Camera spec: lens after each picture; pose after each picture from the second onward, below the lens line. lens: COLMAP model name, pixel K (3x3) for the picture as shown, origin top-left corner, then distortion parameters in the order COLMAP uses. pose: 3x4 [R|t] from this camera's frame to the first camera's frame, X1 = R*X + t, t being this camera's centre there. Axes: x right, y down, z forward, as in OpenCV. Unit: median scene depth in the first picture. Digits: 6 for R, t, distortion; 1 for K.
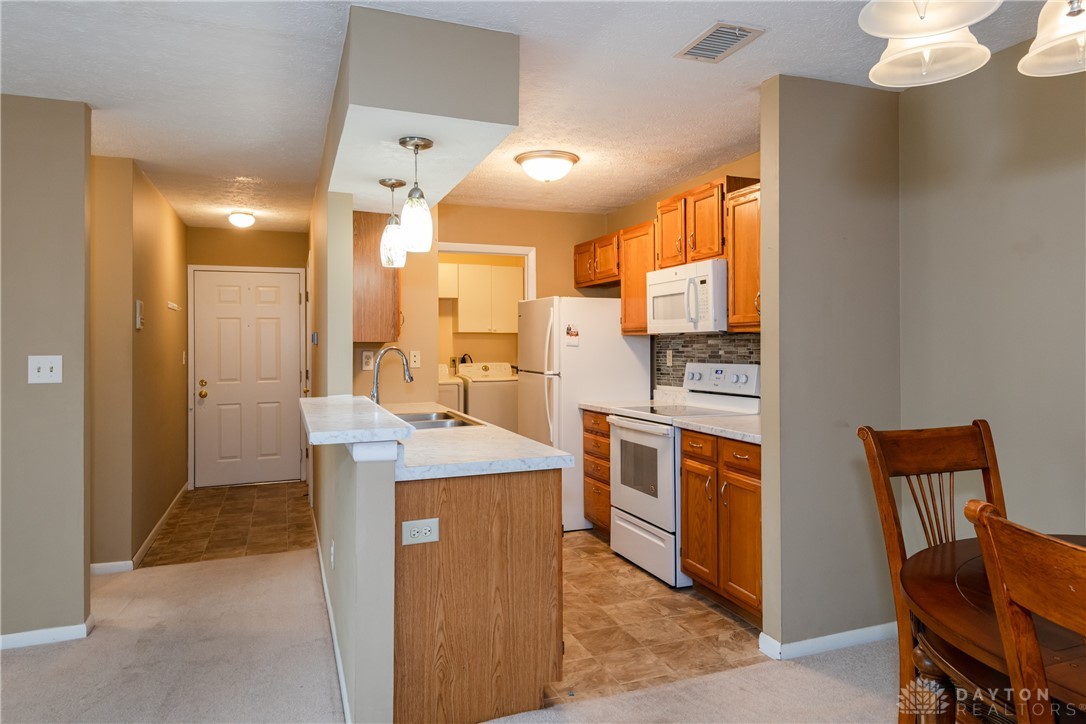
lens RADIAL K [[691.8, 0, 578.6], [0, 691.8, 335.4], [0, 0, 1]] dist [0.001961, -0.002803]
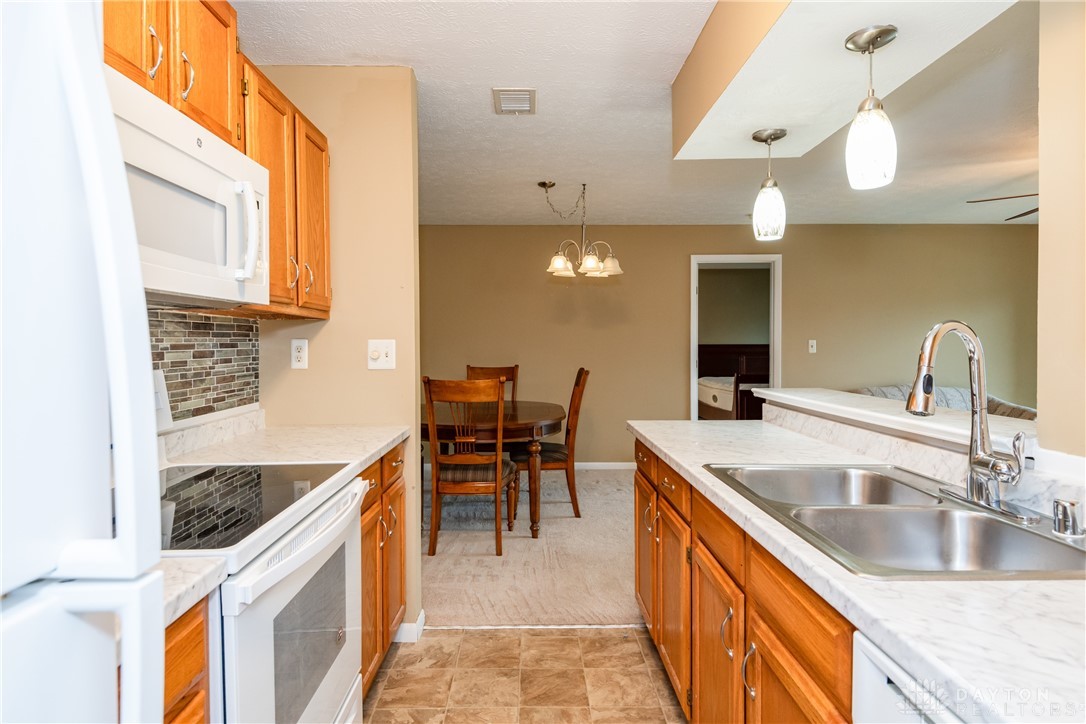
lens RADIAL K [[597.7, 0, 523.0], [0, 597.7, 349.7], [0, 0, 1]] dist [0.003511, 0.000425]
pose [[-0.917237, 0.005807, 0.398300, -0.160086], [0.006490, 0.999979, 0.000365, 0.027857], [-0.398289, 0.002920, -0.917255, 1.256177]]
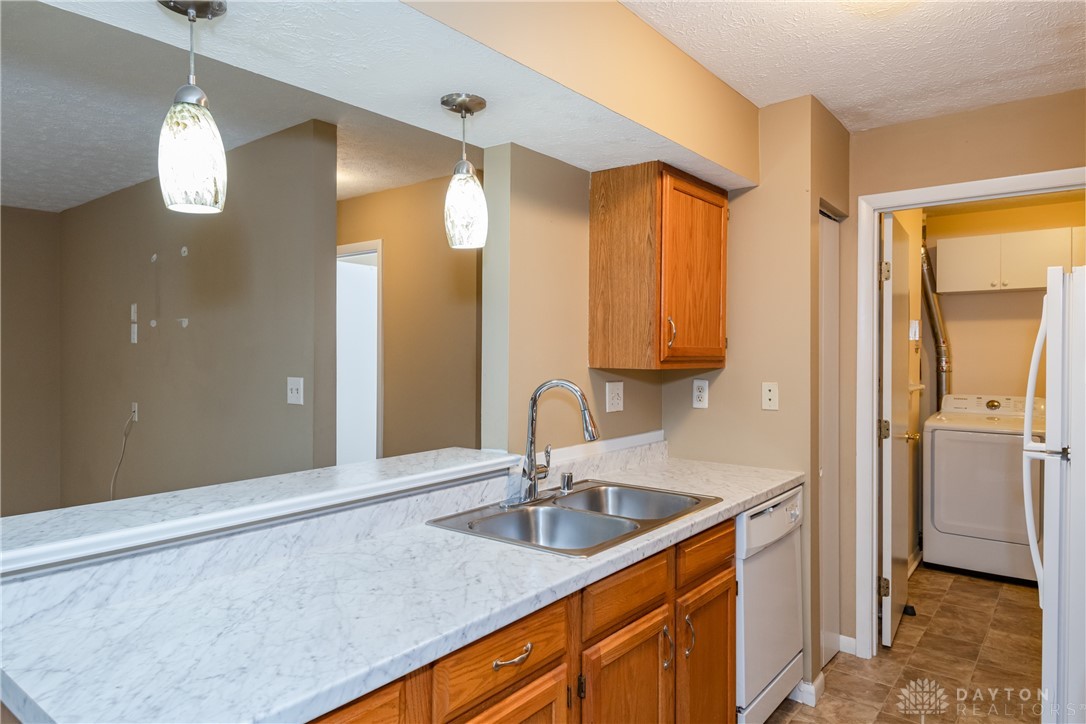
lens RADIAL K [[675.1, 0, 544.4], [0, 675.1, 354.3], [0, 0, 1]] dist [0.019648, -0.002496]
pose [[0.479414, 0.009107, -0.877542, 0.214591], [0.004930, 0.999902, 0.013070, -0.012161], [0.877575, -0.010593, 0.479322, 0.627898]]
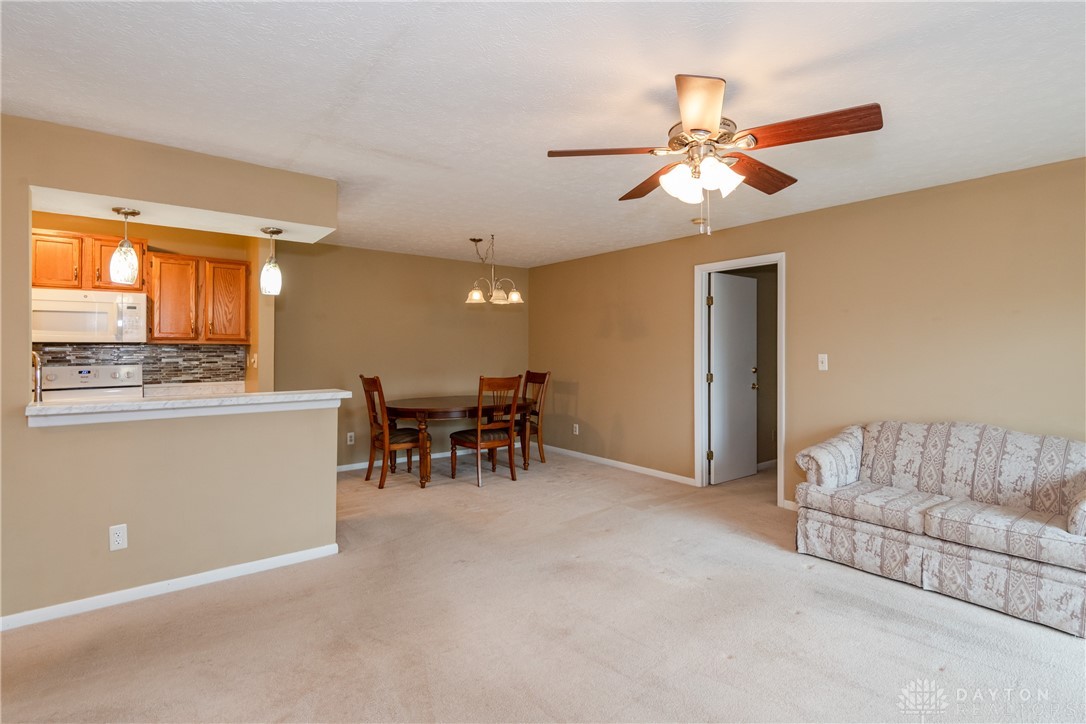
lens RADIAL K [[540.3, 0, 556.3], [0, 540.3, 349.5], [0, 0, 1]] dist [-0.000046, -0.000551]
pose [[-0.277637, 0.008469, 0.960649, -1.092307], [-0.006603, 0.999921, -0.010723, 0.015343], [-0.960663, -0.009320, -0.277559, 0.440118]]
